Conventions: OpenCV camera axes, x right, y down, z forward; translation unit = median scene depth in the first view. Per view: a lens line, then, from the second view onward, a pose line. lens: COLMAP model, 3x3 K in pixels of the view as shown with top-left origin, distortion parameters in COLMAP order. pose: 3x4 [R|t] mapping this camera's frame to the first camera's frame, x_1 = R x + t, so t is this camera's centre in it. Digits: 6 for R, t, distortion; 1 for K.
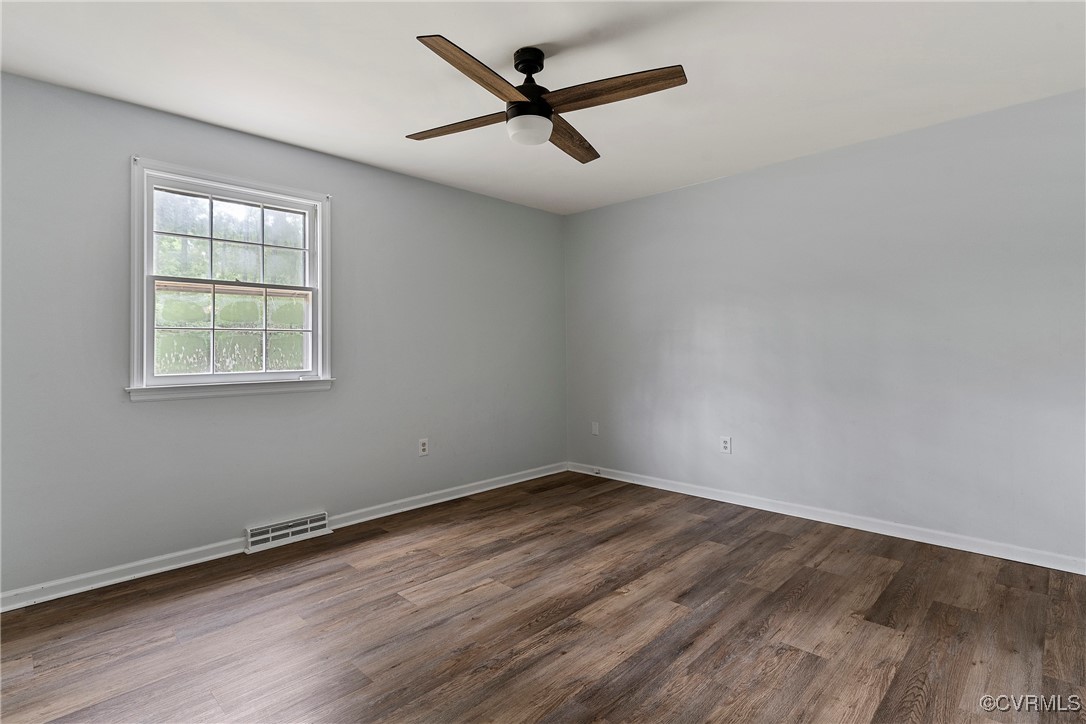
lens RADIAL K [[520.2, 0, 536.6], [0, 520.2, 361.3], [0, 0, 1]] dist [-0.000082, -0.000274]
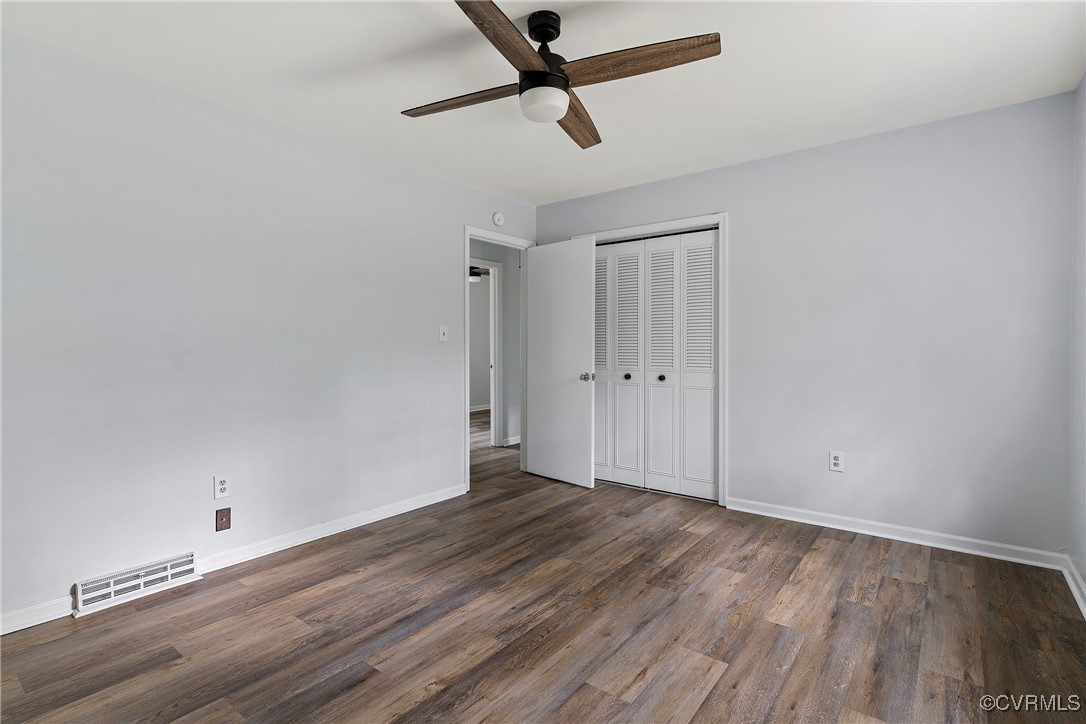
lens RADIAL K [[520.2, 0, 536.6], [0, 520.2, 361.3], [0, 0, 1]] dist [-0.000082, -0.000274]
pose [[-0.993673, 0.013123, -0.111543, 0.111685], [0.007339, 0.998614, 0.052115, -0.057904], [0.112072, 0.050967, -0.992392, 1.929621]]
